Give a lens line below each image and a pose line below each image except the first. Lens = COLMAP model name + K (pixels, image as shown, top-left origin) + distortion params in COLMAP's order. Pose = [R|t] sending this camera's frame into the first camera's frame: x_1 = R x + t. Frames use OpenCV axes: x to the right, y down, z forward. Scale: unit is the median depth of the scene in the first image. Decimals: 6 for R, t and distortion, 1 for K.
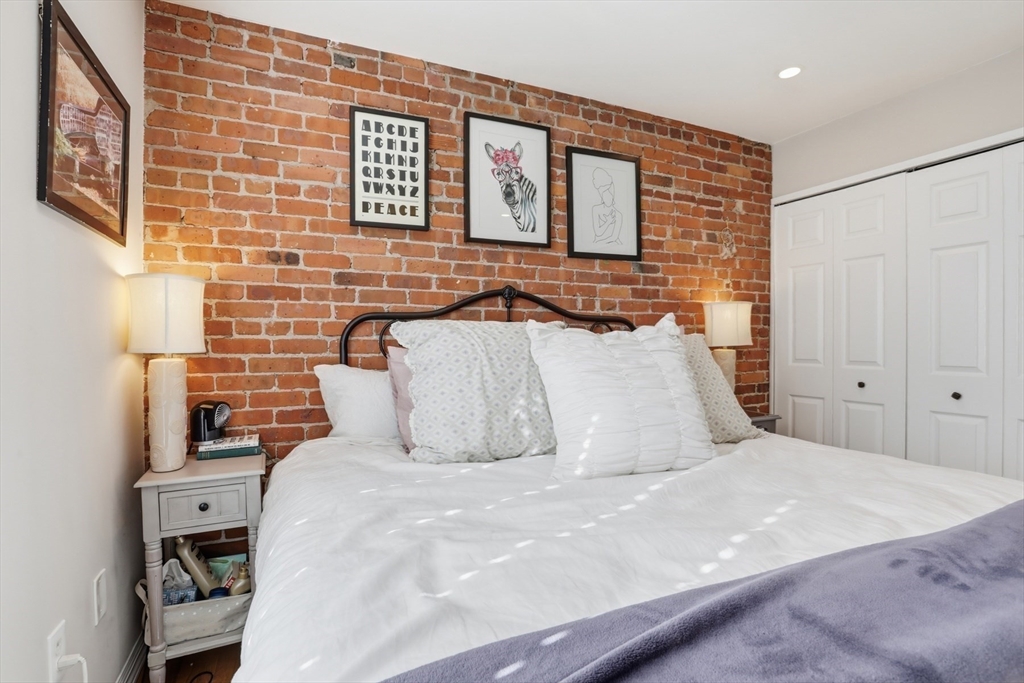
lens RADIAL K [[495.3, 0, 512.0], [0, 495.3, 341.5], [0, 0, 1]] dist [-0.011289, 0.001203]
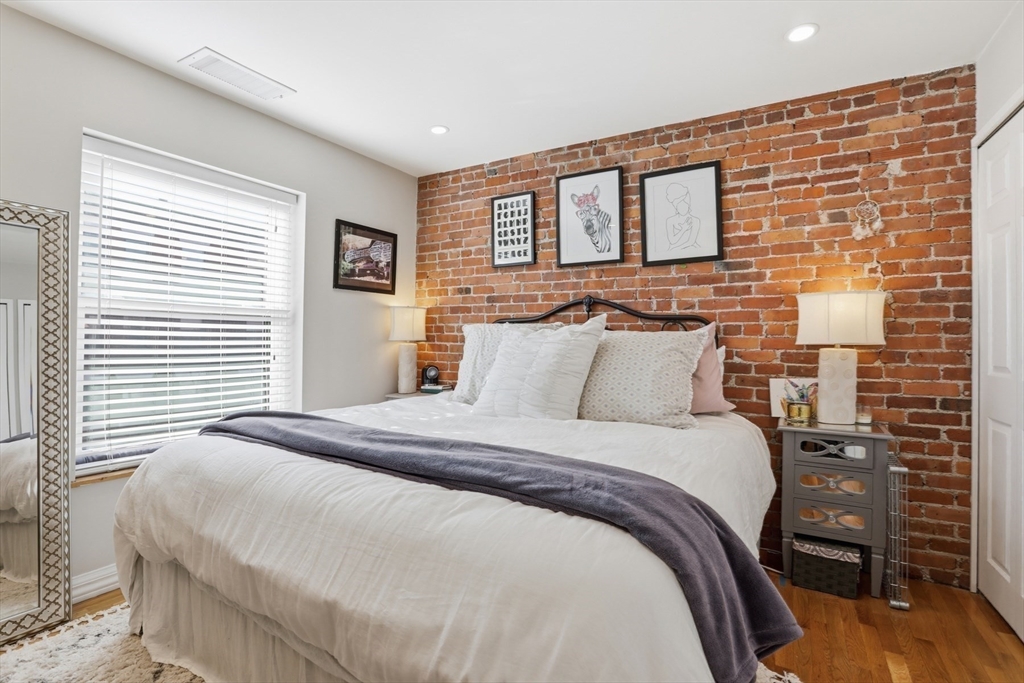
lens RADIAL K [[504.1, 0, 511.1], [0, 504.1, 321.3], [0, 0, 1]] dist [0.024537, 0.000872]
pose [[0.579809, -0.019887, -0.814510, 0.968907], [-0.007958, 0.999516, -0.030069, -0.000396], [0.814714, 0.023916, 0.579370, 0.045429]]
